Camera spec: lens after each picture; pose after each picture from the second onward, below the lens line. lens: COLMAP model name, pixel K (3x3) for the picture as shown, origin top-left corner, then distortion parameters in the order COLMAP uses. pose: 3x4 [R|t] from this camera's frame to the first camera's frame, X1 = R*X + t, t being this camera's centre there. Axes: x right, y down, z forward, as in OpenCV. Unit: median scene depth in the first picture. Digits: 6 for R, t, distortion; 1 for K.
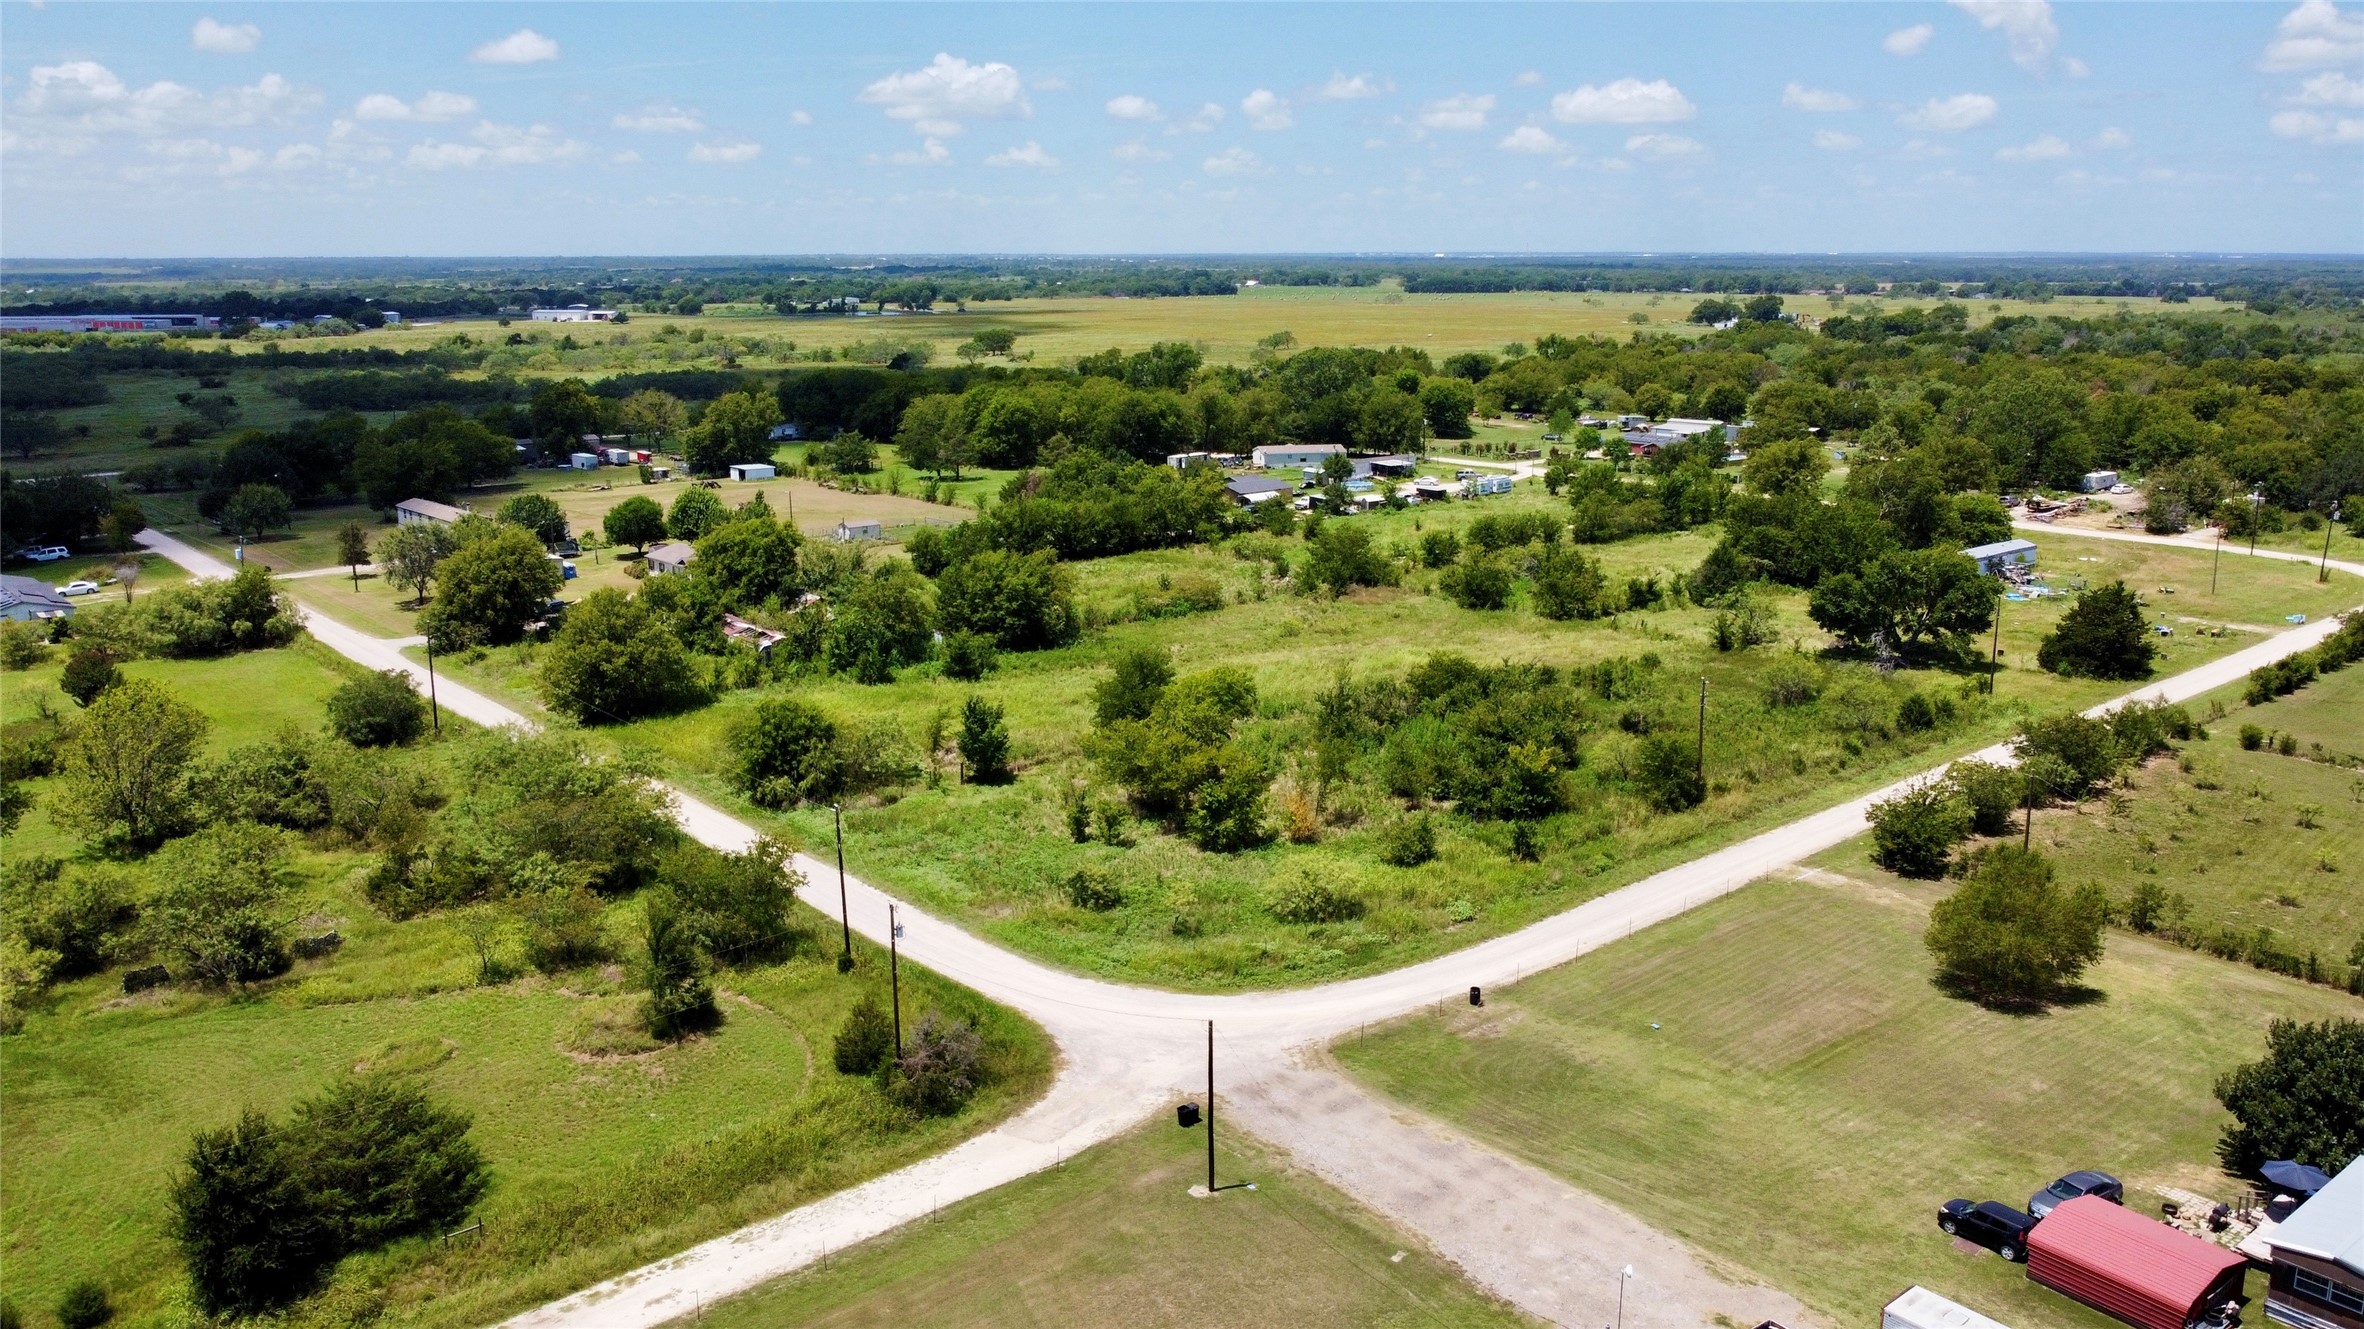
lens RADIAL K [[1778.5, 0, 1176.9], [0, 1778.5, 723.2], [0, 0, 1]] dist [0.001525, -0.000197]
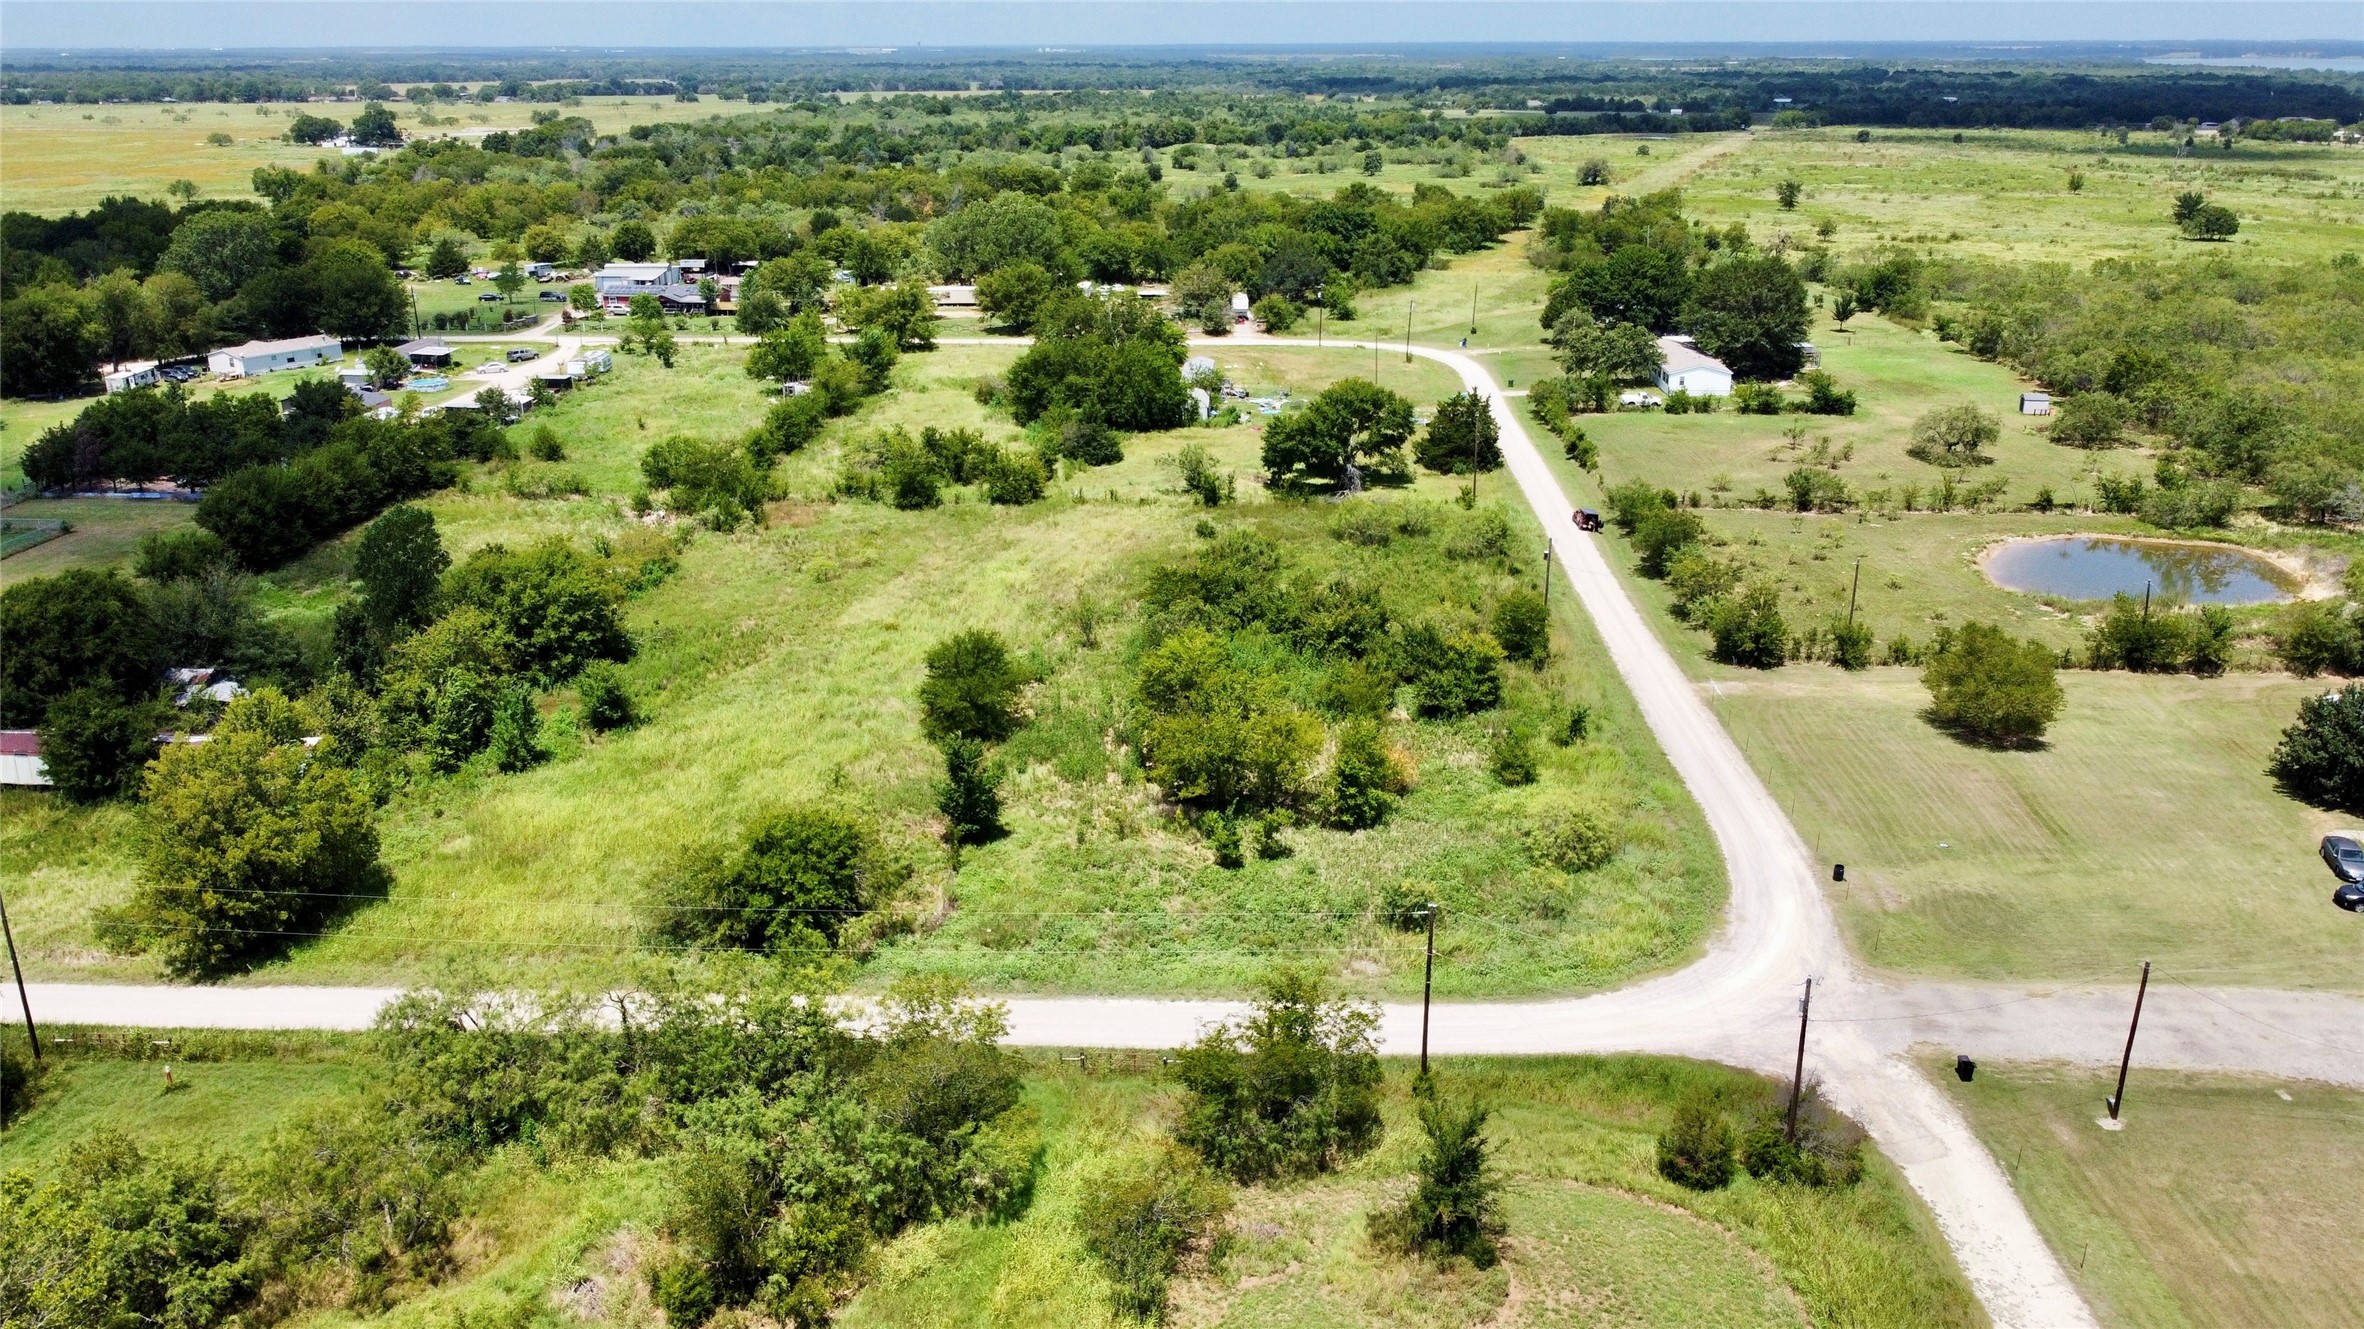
lens RADIAL K [[1798.8, 0, 1182.0], [0, 1798.8, 664.5], [0, 0, 1]] dist [0.001689, -0.002900]
pose [[0.679854, -0.241195, 0.692549, -0.208019], [0.190371, 0.970037, 0.150954, -0.052174], [-0.708207, 0.029214, 0.705400, 0.132930]]
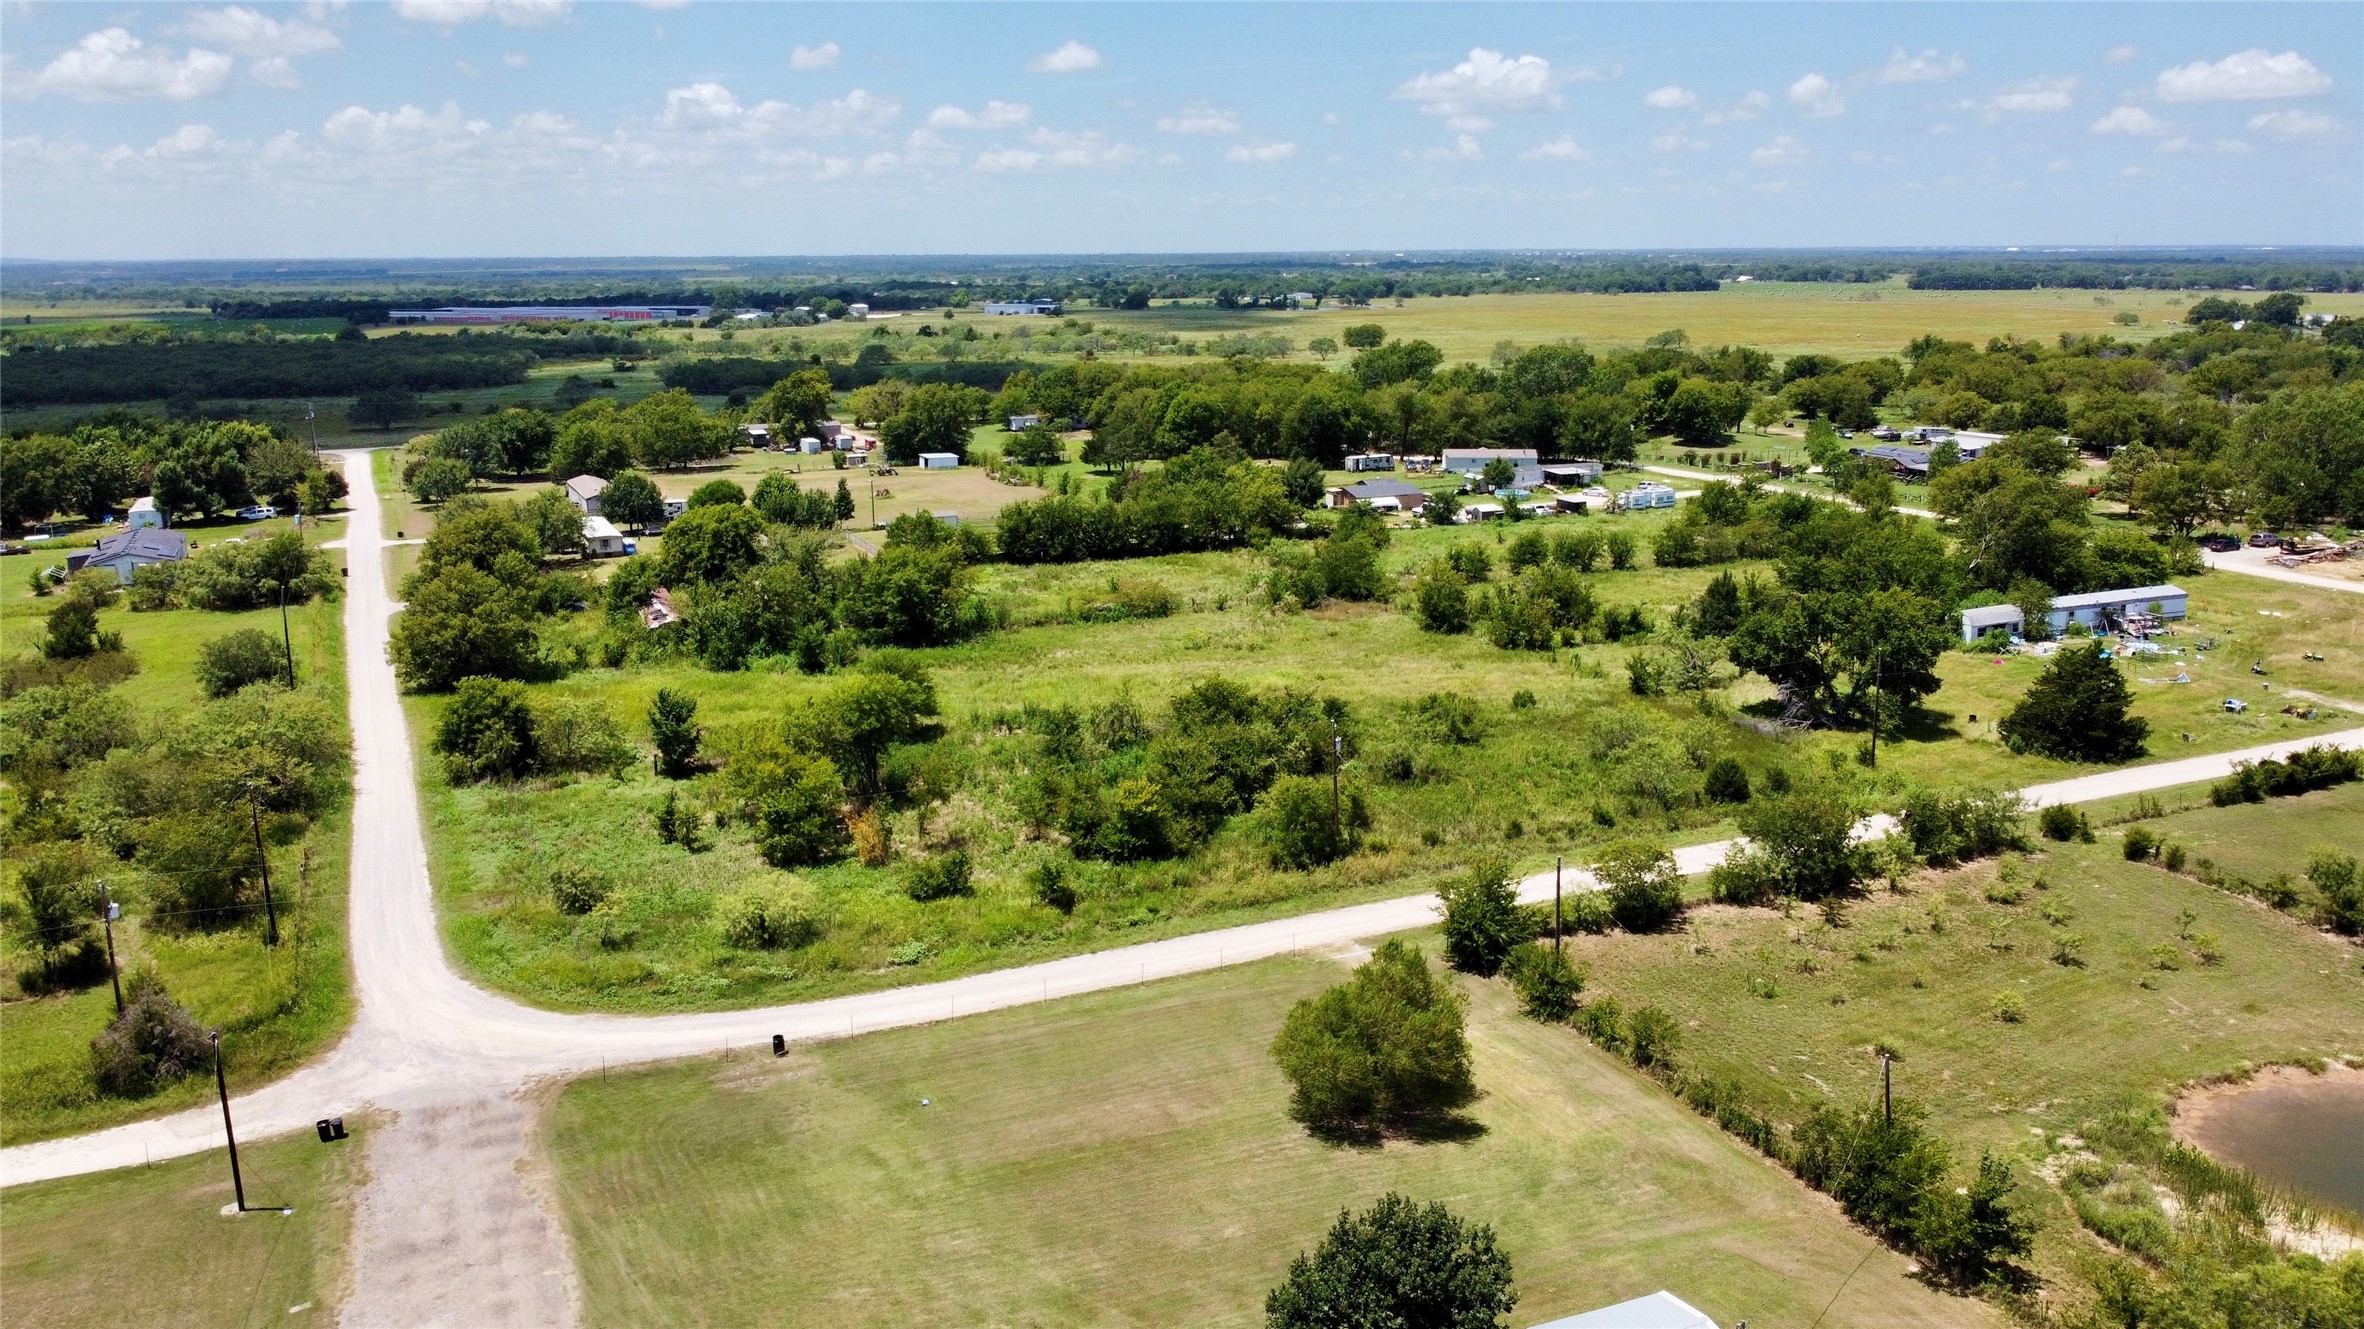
lens RADIAL K [[1798.8, 0, 1182.0], [0, 1798.8, 664.5], [0, 0, 1]] dist [0.001689, -0.002900]
pose [[0.957617, 0.061214, -0.281464, 0.159820], [-0.069997, 0.997321, -0.021245, -0.009715], [0.279410, 0.040047, 0.959336, 0.040465]]
